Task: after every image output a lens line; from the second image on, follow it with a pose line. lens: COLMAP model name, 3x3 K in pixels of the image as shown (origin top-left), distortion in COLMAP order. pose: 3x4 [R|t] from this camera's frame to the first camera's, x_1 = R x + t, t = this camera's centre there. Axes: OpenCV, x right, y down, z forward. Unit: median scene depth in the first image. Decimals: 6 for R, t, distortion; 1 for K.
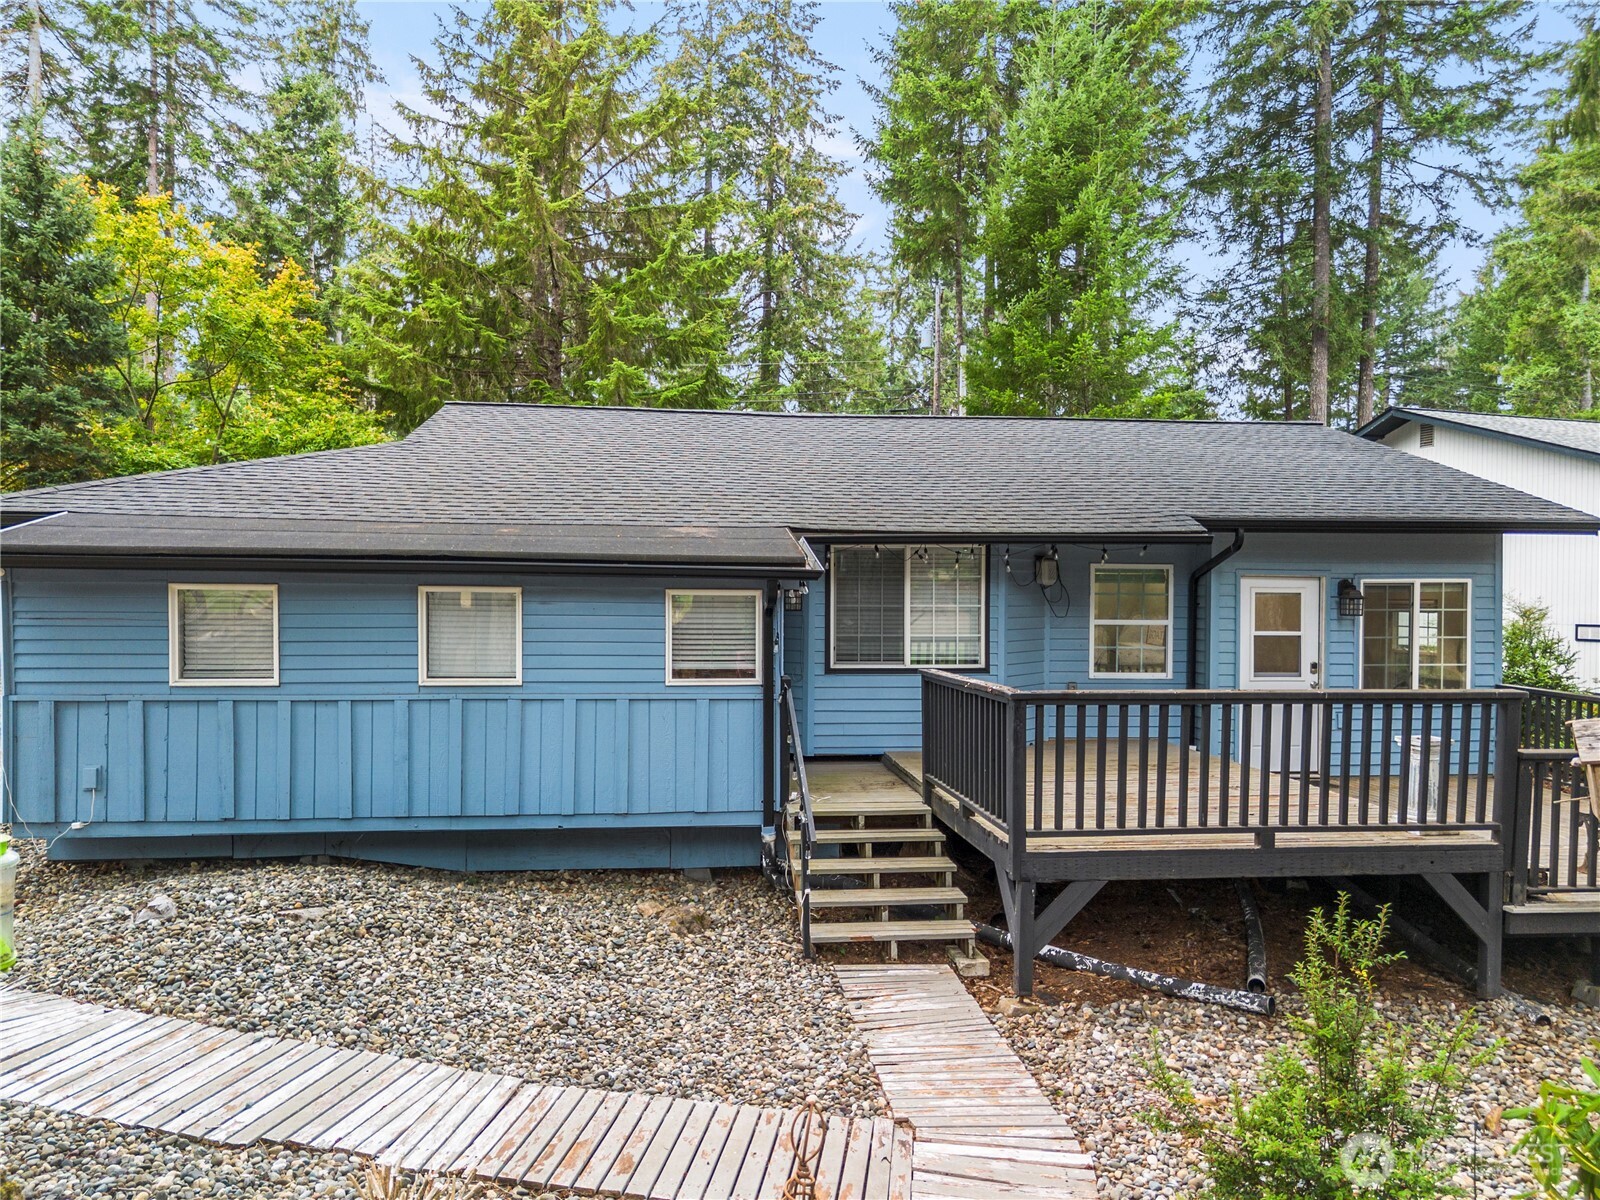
lens RADIAL K [[1167.0, 0, 800.0], [0, 1167.0, 600.0], [0, 0, 1]] dist [0.005832, -0.000028]
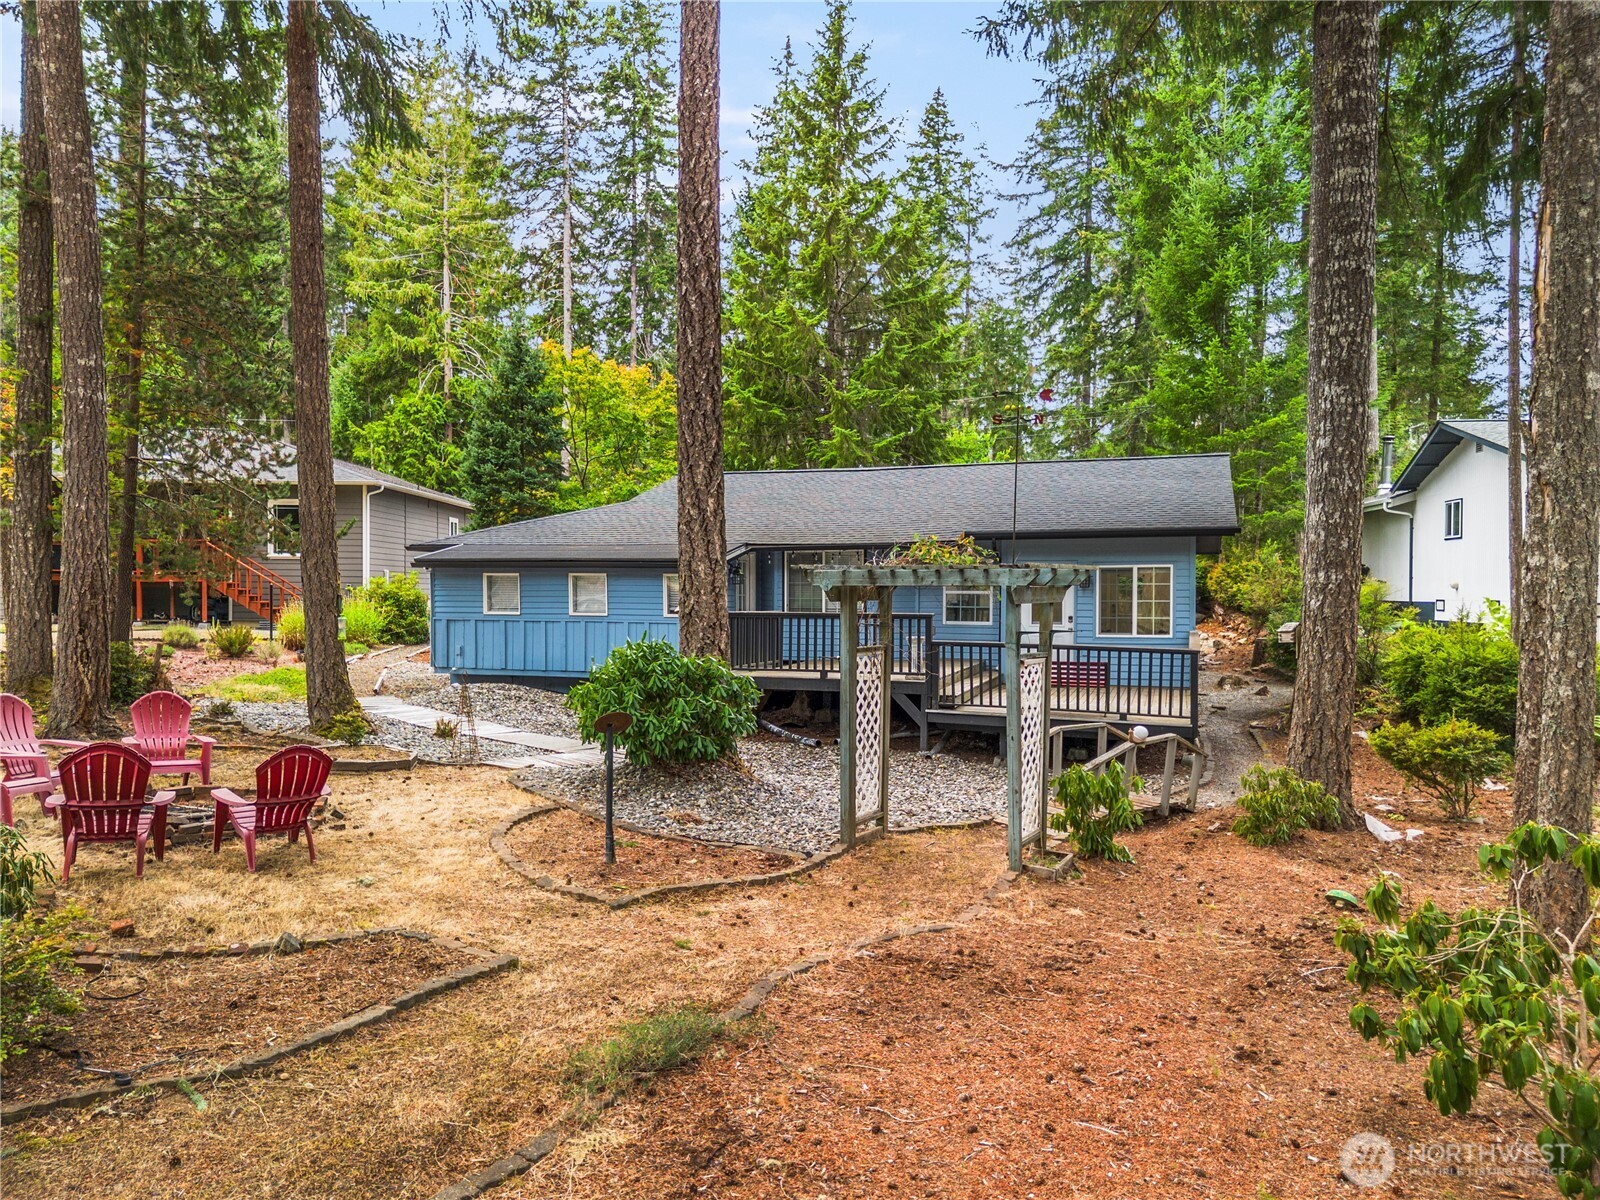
lens RADIAL K [[1167.0, 0, 800.0], [0, 1167.0, 600.0], [0, 0, 1]] dist [0.005832, -0.000028]
pose [[0.902353, 0.000094, -0.430997, 1.111144], [-0.000163, 1.000000, -0.000124, 0.042611], [0.430997, 0.000183, 0.902353, -0.929679]]
